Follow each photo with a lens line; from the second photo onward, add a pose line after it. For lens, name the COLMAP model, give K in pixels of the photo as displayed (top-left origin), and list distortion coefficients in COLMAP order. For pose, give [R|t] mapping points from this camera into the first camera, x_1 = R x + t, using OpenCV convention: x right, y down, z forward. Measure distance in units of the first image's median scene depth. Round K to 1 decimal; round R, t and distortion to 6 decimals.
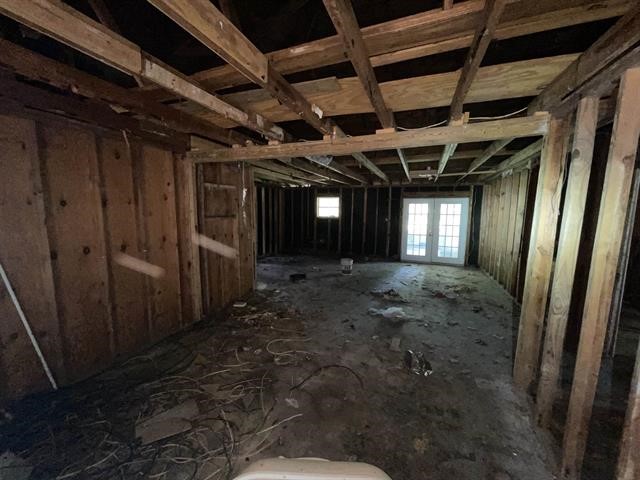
lens RADIAL K [[254.3, 0, 321.7], [0, 254.3, 239.7], [0, 0, 1]] dist [0.000514, 0.000726]
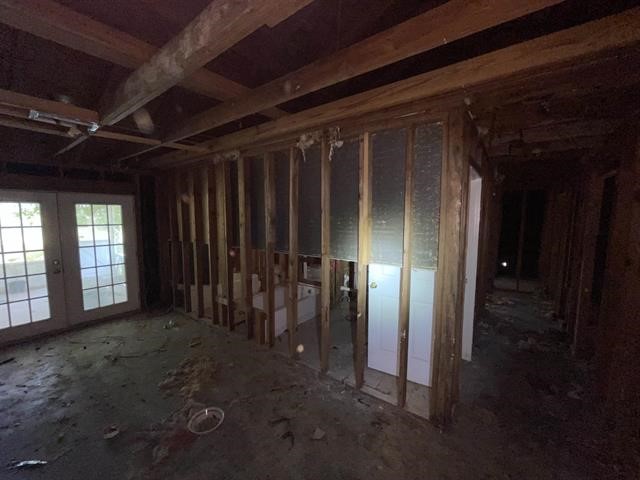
lens RADIAL K [[254.3, 0, 321.7], [0, 254.3, 239.7], [0, 0, 1]] dist [0.000514, 0.000726]
pose [[0.253993, -0.111593, 0.960747, 0.117857], [0.116730, 0.989598, 0.084084, -0.062592], [-0.960136, 0.090791, 0.264377, 0.437351]]
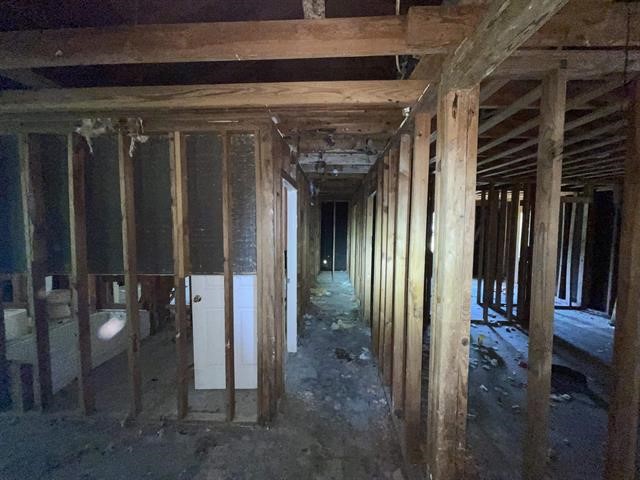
lens RADIAL K [[254.3, 0, 321.7], [0, 254.3, 239.7], [0, 0, 1]] dist [0.000514, 0.000726]
pose [[-0.307394, -0.089029, 0.947408, 0.118662], [0.104048, 0.986500, 0.126461, -0.060682], [-0.945877, 0.137449, -0.293981, 0.407102]]
